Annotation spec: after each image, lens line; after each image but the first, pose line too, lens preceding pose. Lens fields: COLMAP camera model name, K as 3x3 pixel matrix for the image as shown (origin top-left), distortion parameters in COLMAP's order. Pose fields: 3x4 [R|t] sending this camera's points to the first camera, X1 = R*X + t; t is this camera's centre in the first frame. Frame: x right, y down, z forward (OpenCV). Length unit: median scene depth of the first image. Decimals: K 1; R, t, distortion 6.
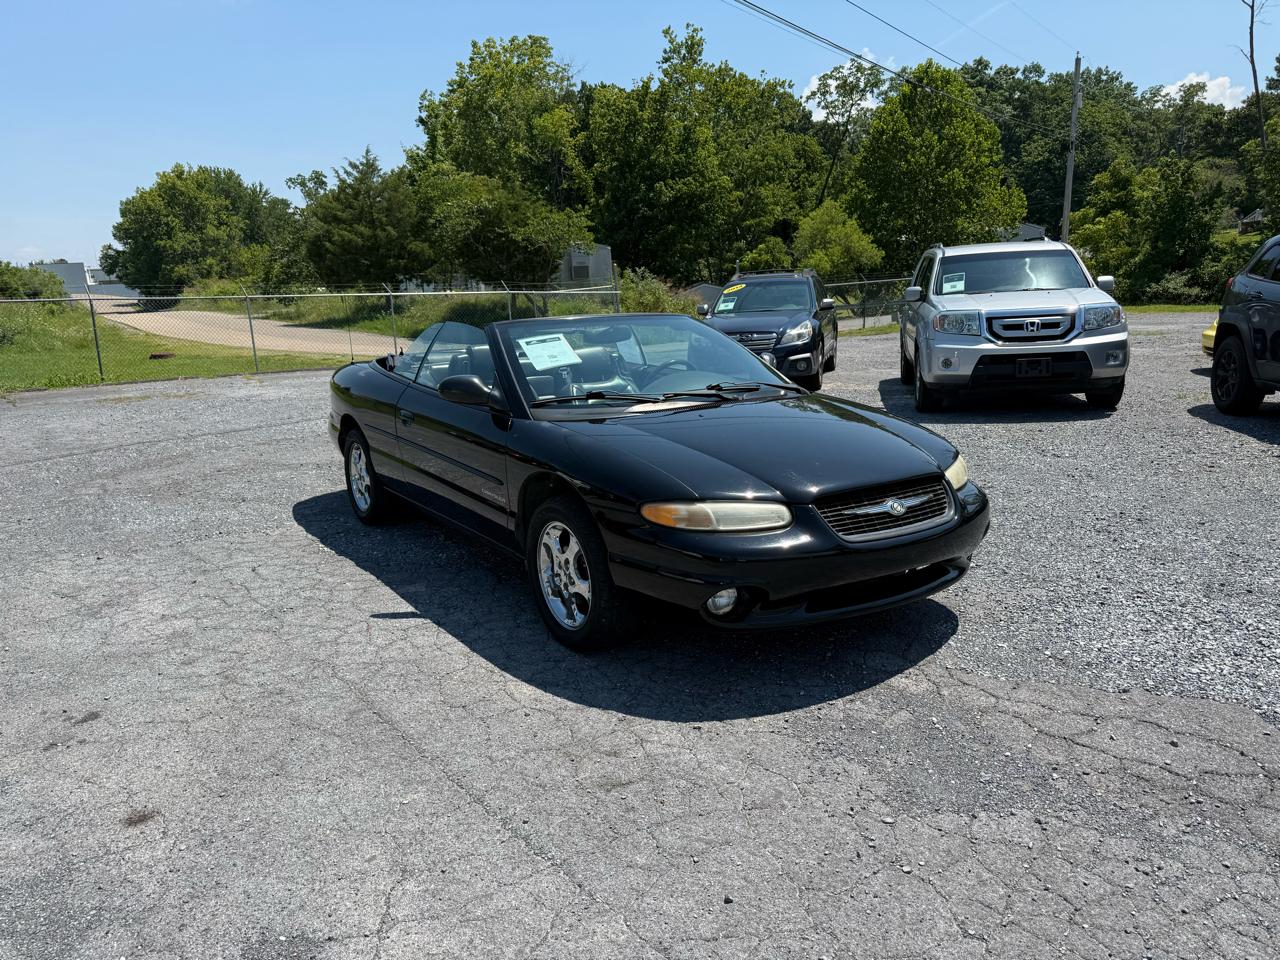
lens RADIAL K [[893.9, 0, 648.8], [0, 893.9, 492.5], [0, 0, 1]] dist [0.045269, -0.053154]
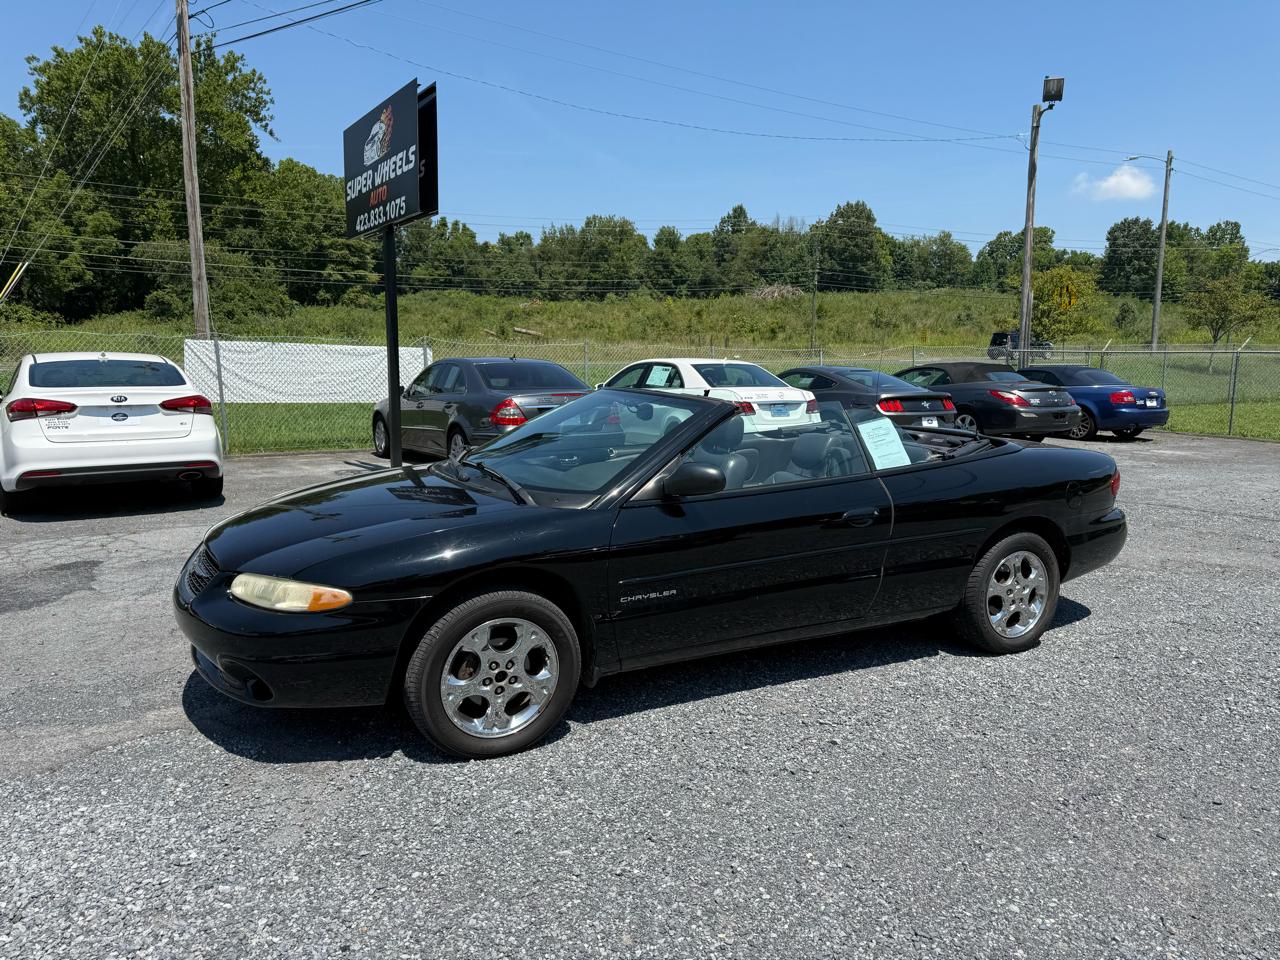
lens RADIAL K [[893.9, 0, 650.2], [0, 893.9, 488.7], [0, 0, 1]] dist [0.045269, -0.053154]
pose [[-0.089038, 0.179886, -0.979650, 0.061510], [-0.229221, 0.953455, 0.195909, -0.019762], [0.969294, 0.242000, -0.043660, 0.074866]]
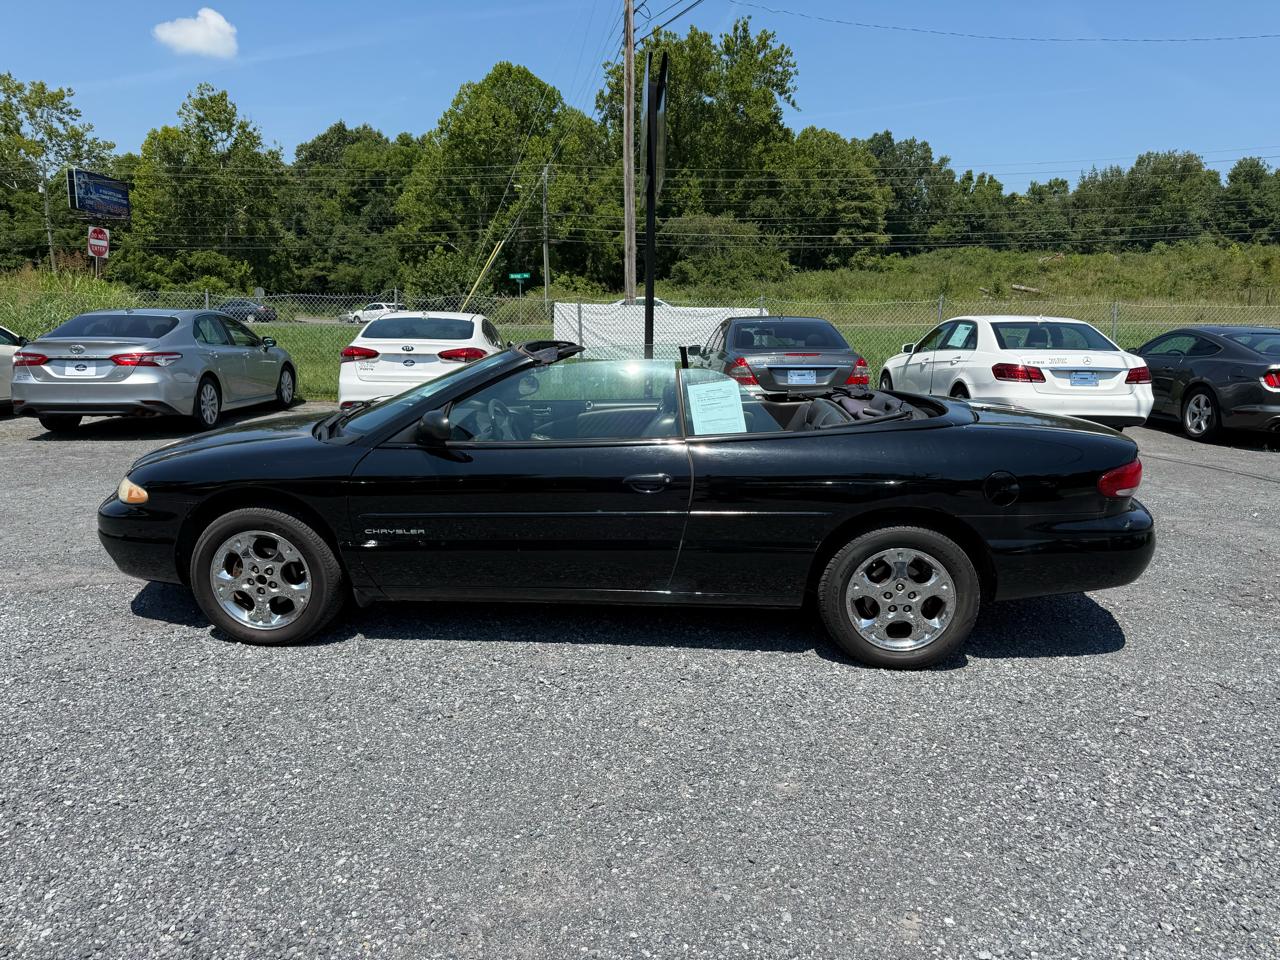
lens RADIAL K [[893.9, 0, 647.6], [0, 893.9, 494.2], [0, 0, 1]] dist [0.045269, -0.053154]
pose [[-0.603634, 0.187187, -0.774976, 0.045406], [-0.166245, 0.921127, 0.351978, -0.028374], [0.779736, 0.341302, -0.524904, 0.115584]]
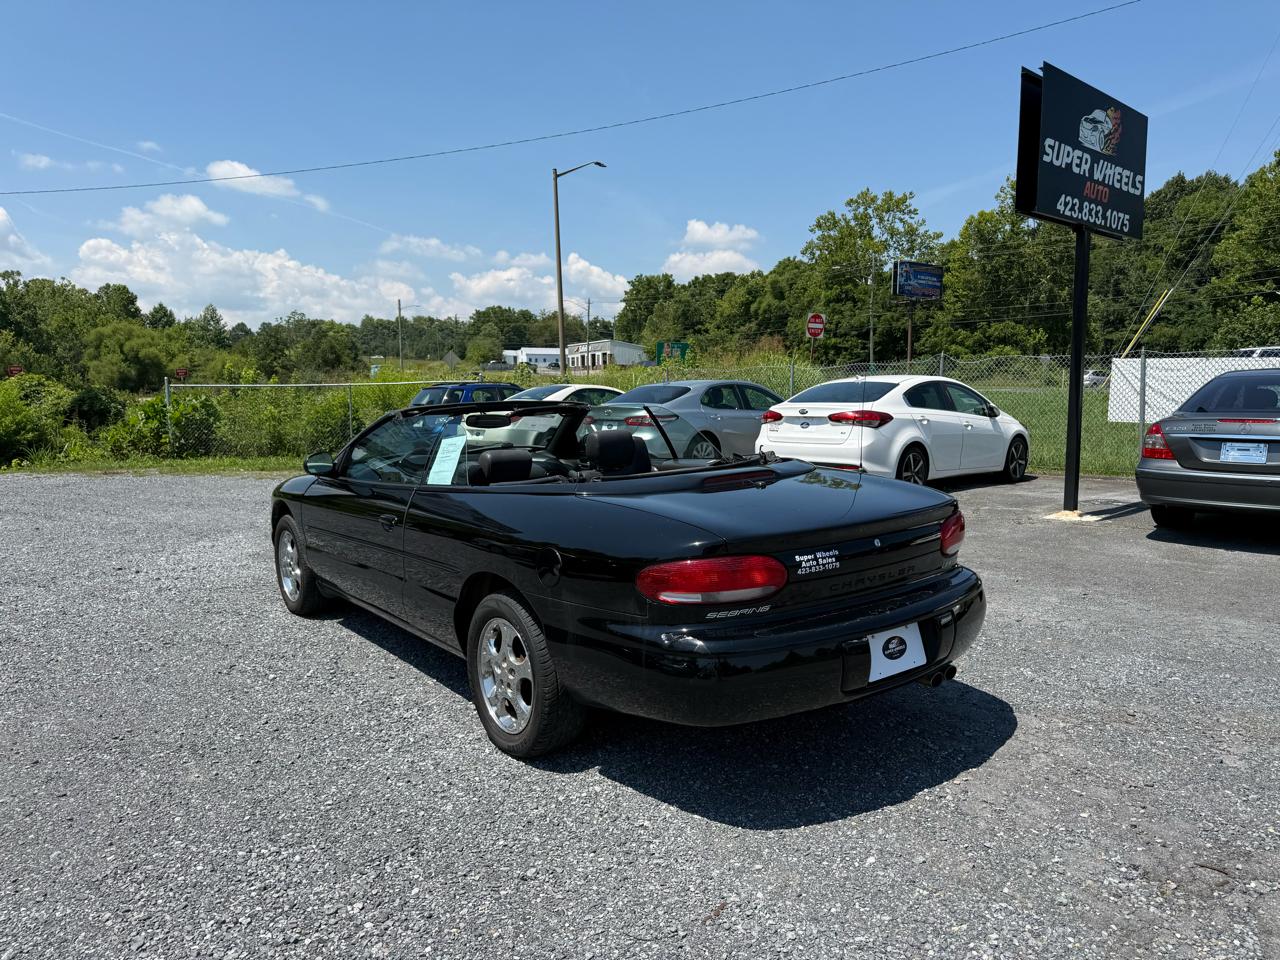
lens RADIAL K [[893.9, 0, 645.6], [0, 893.9, 500.3], [0, 0, 1]] dist [0.045269, -0.053154]
pose [[-0.996799, 0.059773, -0.053092, -0.012738], [0.037512, 0.936135, 0.349635, -0.032528], [0.070600, 0.346524, -0.935380, 0.146581]]
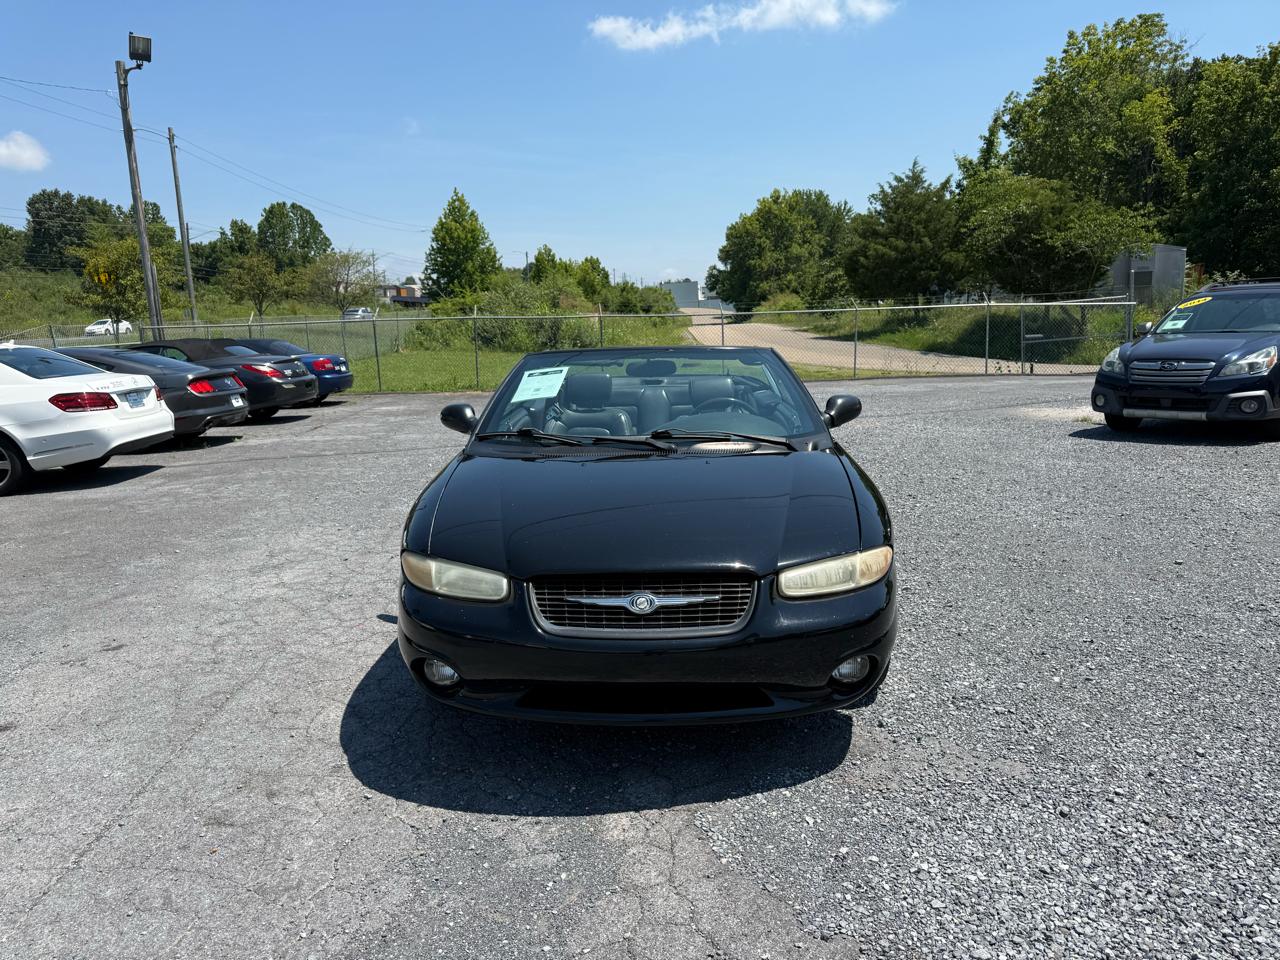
lens RADIAL K [[893.9, 0, 639.4], [0, 893.9, 494.2], [0, 0, 1]] dist [0.045269, -0.053154]
pose [[0.816734, 0.115387, -0.565360, 0.034317], [-0.120824, 0.992280, 0.027974, -0.004915], [0.564223, 0.045461, 0.824370, 0.016047]]
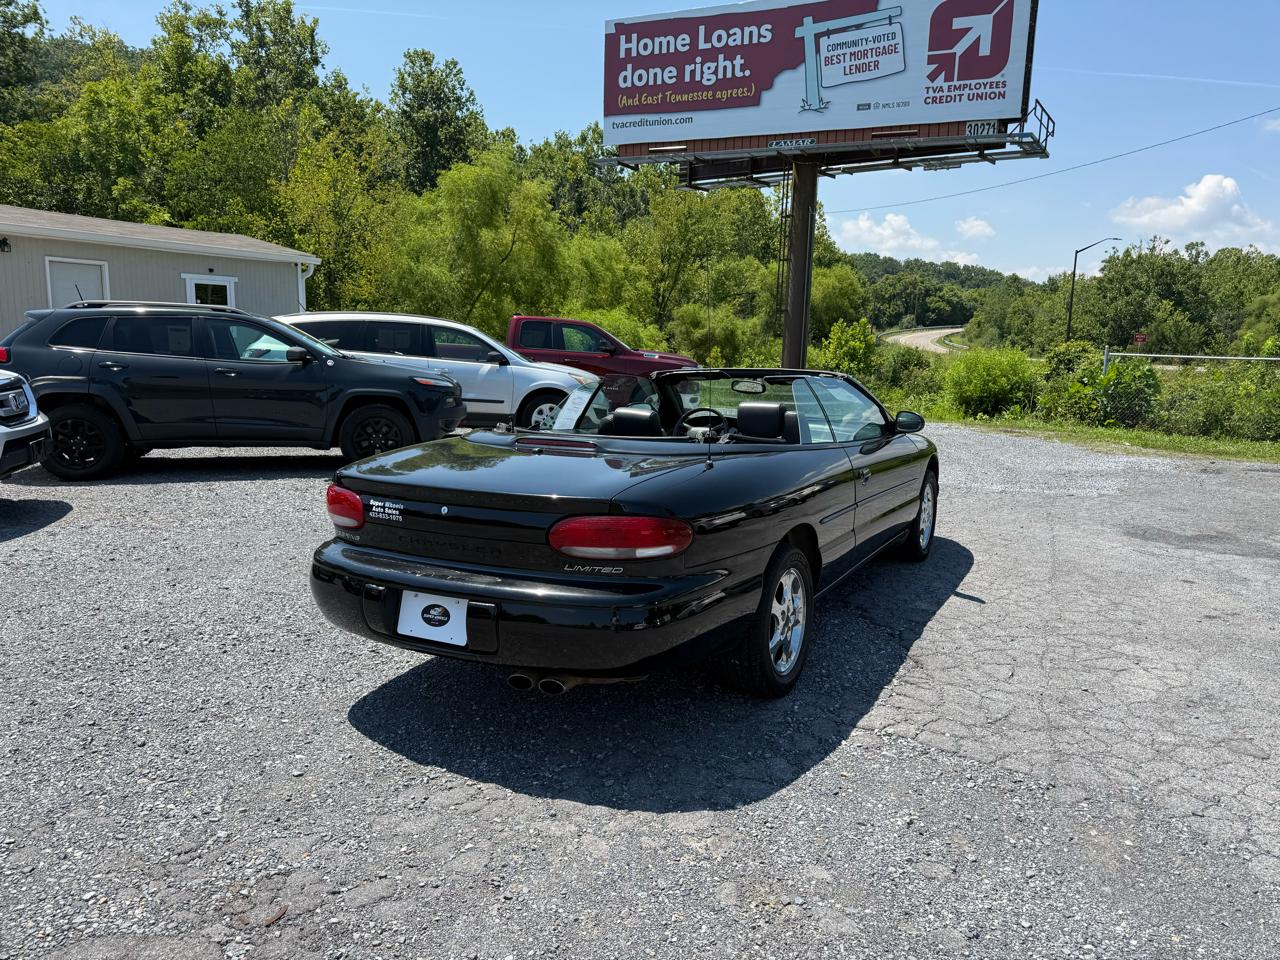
lens RADIAL K [[893.9, 0, 645.3], [0, 893.9, 502.2], [0, 0, 1]] dist [0.045269, -0.053154]
pose [[-0.459244, -0.120880, 0.880047, -0.072187], [0.196059, 0.952474, 0.233140, -0.023248], [-0.866404, 0.279609, -0.413718, 0.115468]]
